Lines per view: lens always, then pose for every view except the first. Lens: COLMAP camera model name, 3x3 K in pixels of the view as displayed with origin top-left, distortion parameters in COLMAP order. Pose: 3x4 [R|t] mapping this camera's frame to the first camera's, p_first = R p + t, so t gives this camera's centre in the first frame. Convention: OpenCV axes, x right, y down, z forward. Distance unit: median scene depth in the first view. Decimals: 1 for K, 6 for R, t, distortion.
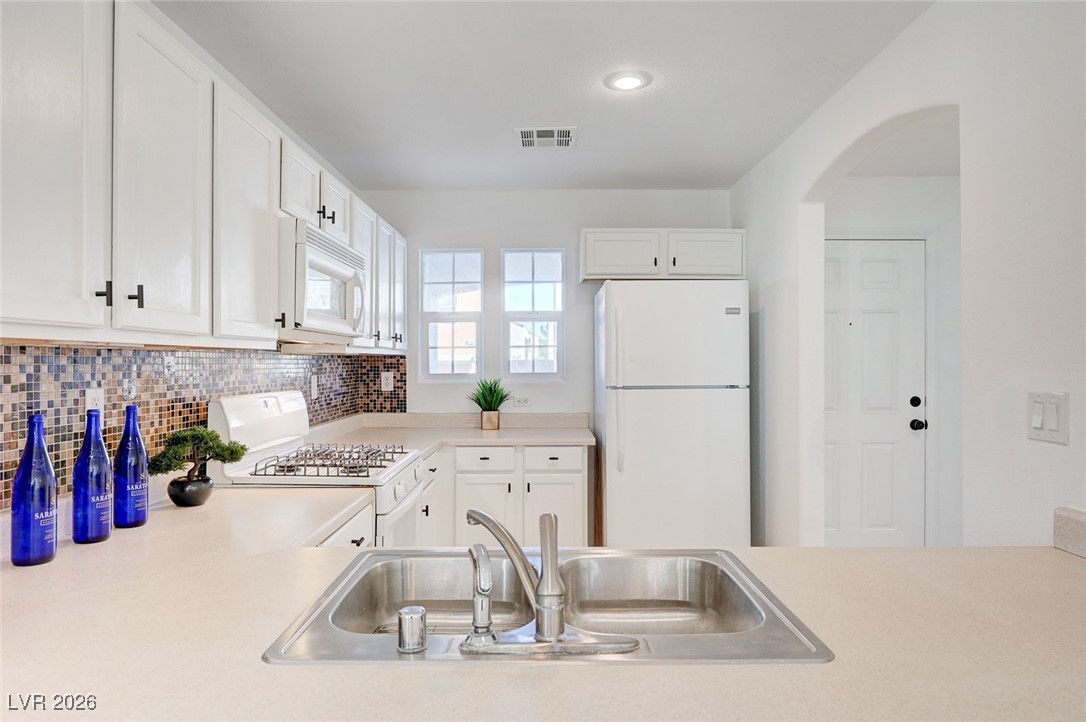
lens RADIAL K [[619.6, 0, 544.2], [0, 619.6, 363.4], [0, 0, 1]] dist [0.002314, 0.000136]
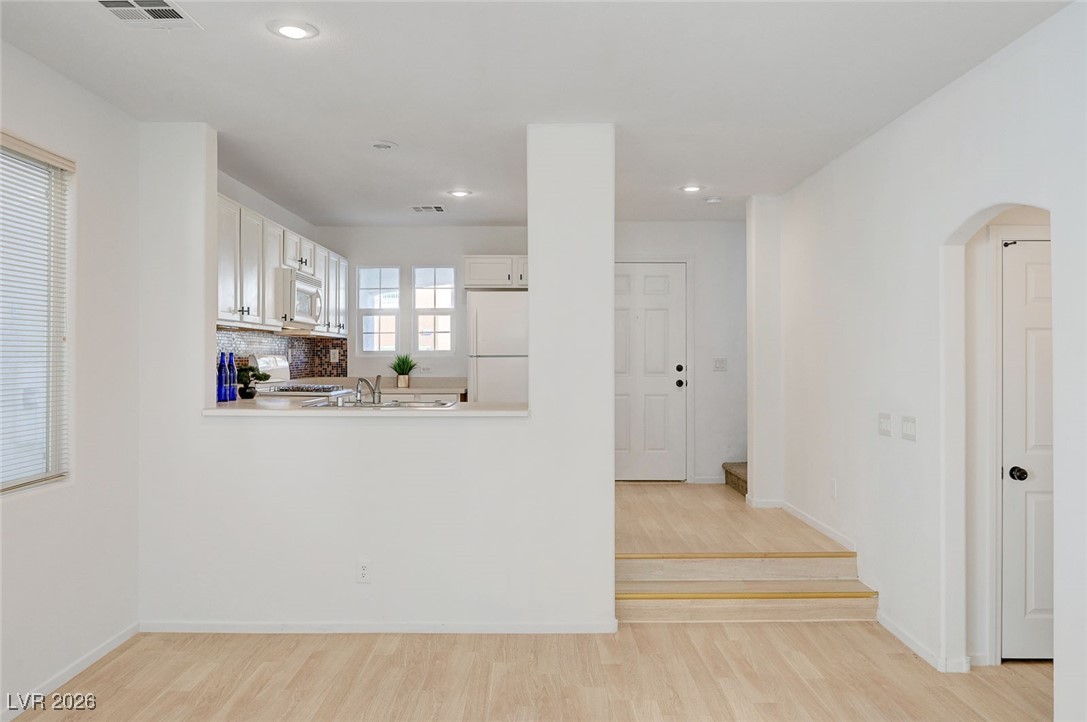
lens RADIAL K [[789.8, 0, 542.5], [0, 789.8, 355.2], [0, 0, 1]] dist [-0.003003, 0.000178]
pose [[0.999946, 0.001028, 0.010343, 0.225905], [-0.000954, 0.999974, -0.007130, 0.040962], [-0.010350, 0.007120, 0.999921, -0.896907]]
